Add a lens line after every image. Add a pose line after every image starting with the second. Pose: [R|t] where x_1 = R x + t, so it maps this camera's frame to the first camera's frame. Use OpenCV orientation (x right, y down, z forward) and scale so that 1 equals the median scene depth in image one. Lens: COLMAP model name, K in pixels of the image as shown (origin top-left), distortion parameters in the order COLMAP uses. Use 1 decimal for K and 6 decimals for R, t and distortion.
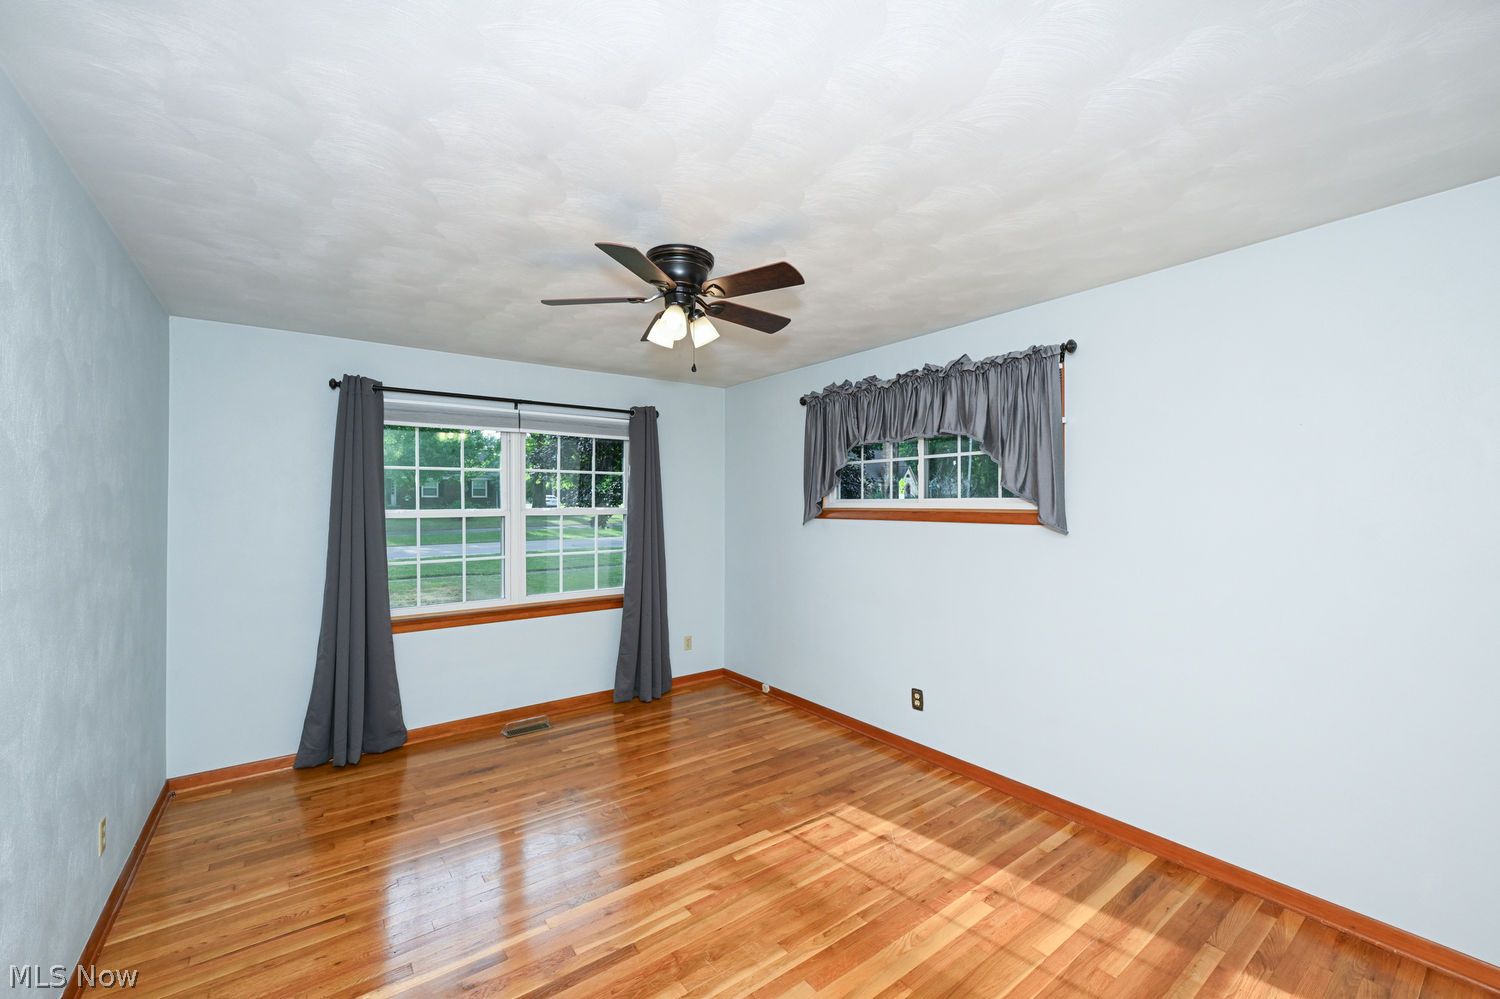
lens RADIAL K [[593.2, 0, 747.6], [0, 593.2, 503.0], [0, 0, 1]] dist [0.001221, 0.000401]
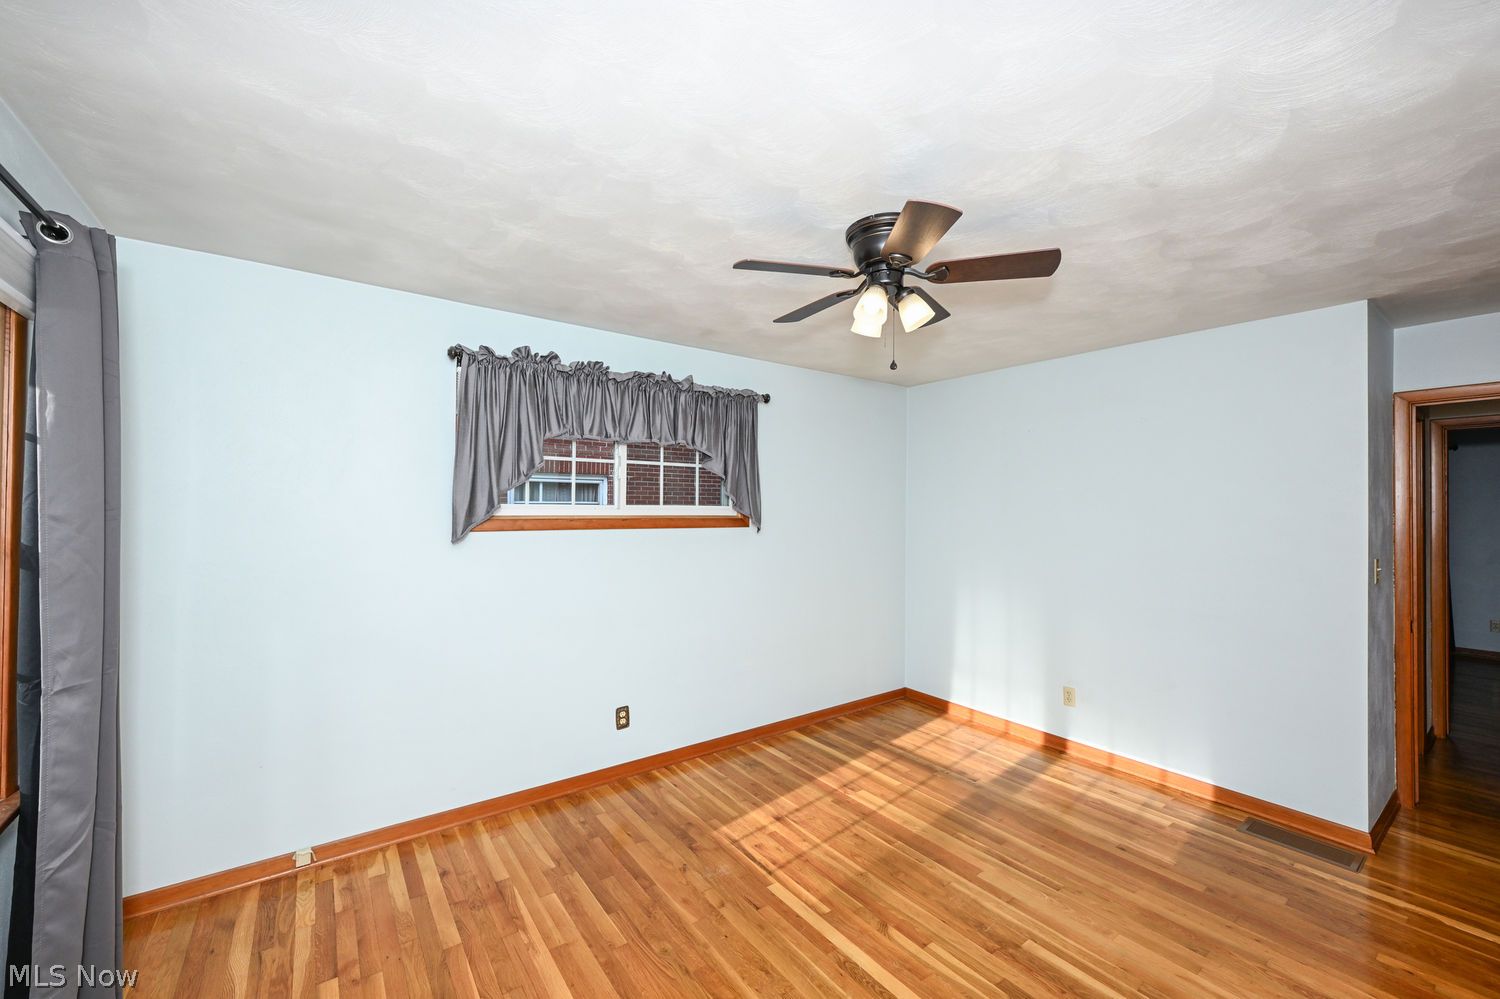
lens RADIAL K [[593.2, 0, 741.1], [0, 593.2, 499.9], [0, 0, 1]] dist [0.001221, 0.000401]
pose [[0.018704, 0.009630, 0.999779, -0.763148], [-0.009308, 0.999912, -0.009458, -0.009794], [-0.999782, -0.009129, 0.018792, 0.924146]]
